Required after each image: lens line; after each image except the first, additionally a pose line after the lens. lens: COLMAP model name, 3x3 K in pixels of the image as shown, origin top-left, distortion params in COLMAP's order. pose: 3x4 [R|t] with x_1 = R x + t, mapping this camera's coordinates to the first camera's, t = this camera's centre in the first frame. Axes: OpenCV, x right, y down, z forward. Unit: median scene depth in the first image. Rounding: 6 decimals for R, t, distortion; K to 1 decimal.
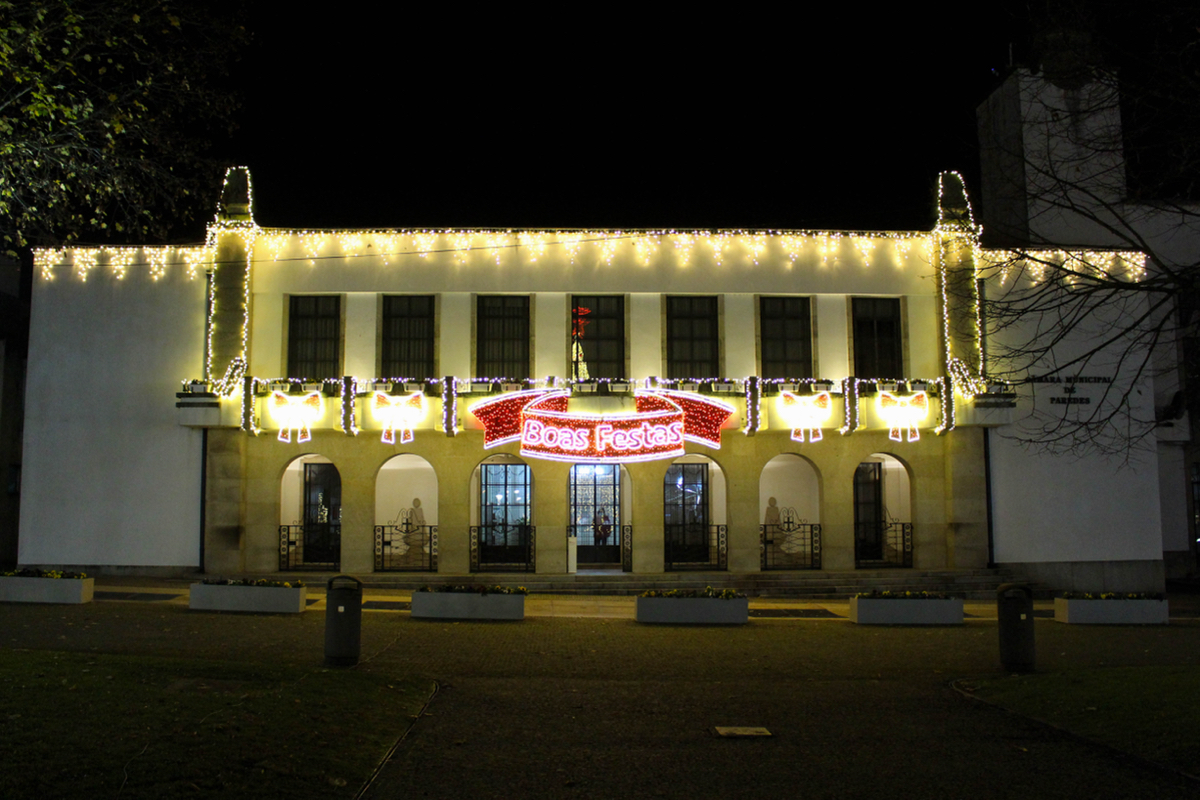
lens RADIAL K [[1000.3, 0, 573.9], [0, 1000.3, 401.2], [0, 0, 1]] dist [-0.149890, 0.118640]
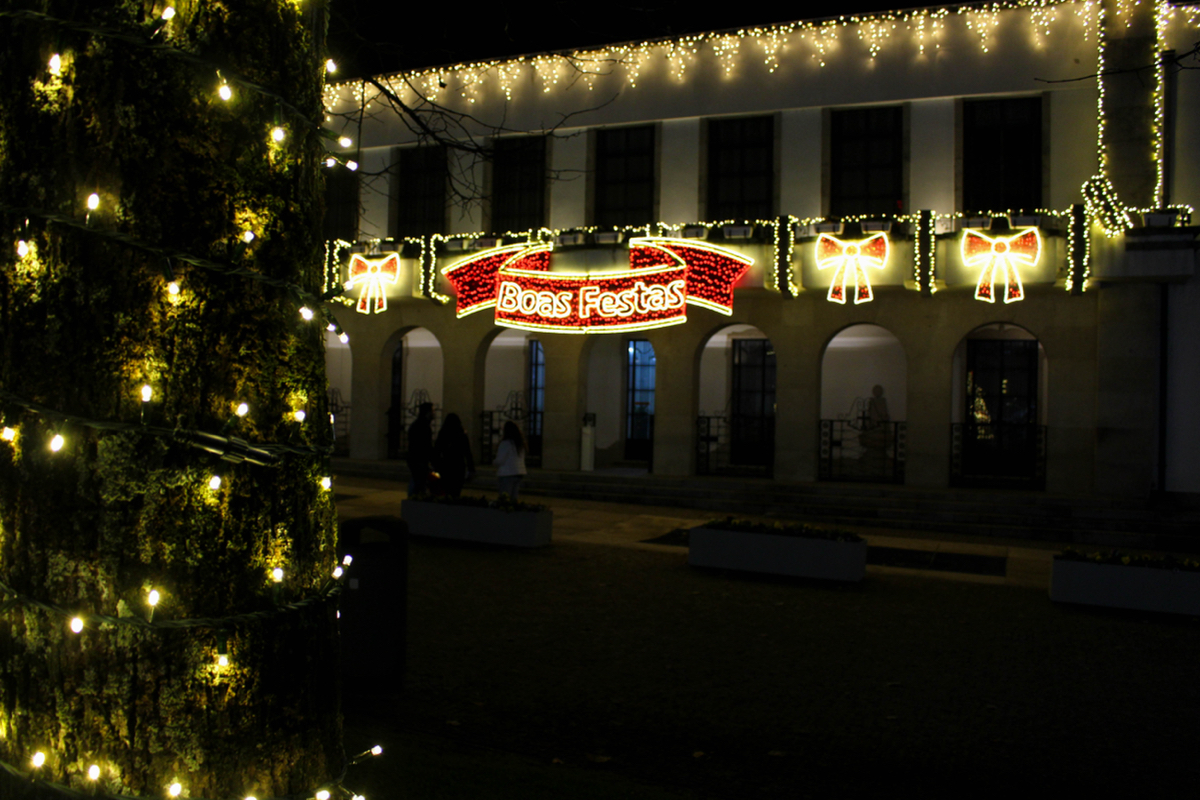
lens RADIAL K [[993.3, 0, 600.0], [0, 993.3, 400.0], [0, 0, 1]] dist [-0.146089, 0.125309]
pose [[0.917168, 0.022186, -0.397882, 0.350787], [0.017605, 0.995218, 0.096077, 0.038325], [0.398111, -0.095123, 0.912392, 0.277616]]
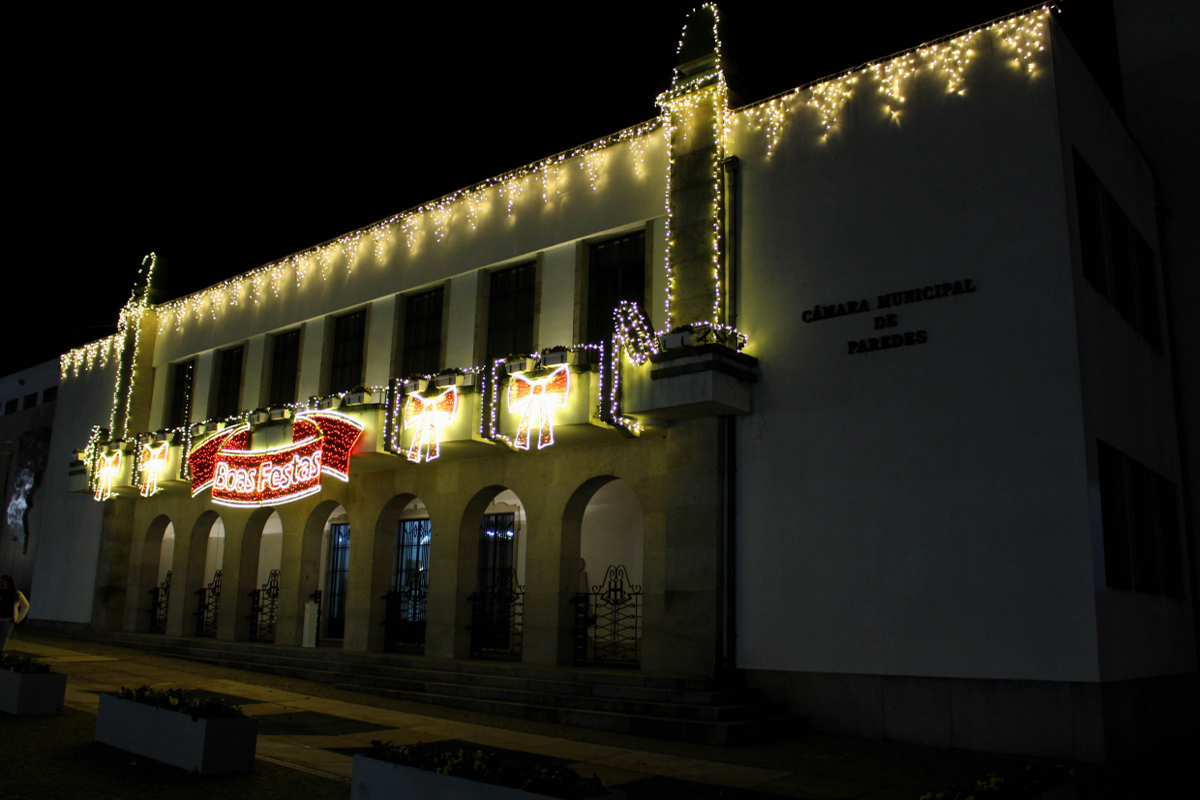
lens RADIAL K [[993.3, 0, 600.0], [0, 993.3, 400.0], [0, 0, 1]] dist [-0.146089, 0.125309]
pose [[0.759498, -0.120210, -0.639306, 0.759553], [0.049727, 0.990631, -0.127194, 0.089676], [0.648606, 0.064813, 0.758359, 0.561209]]
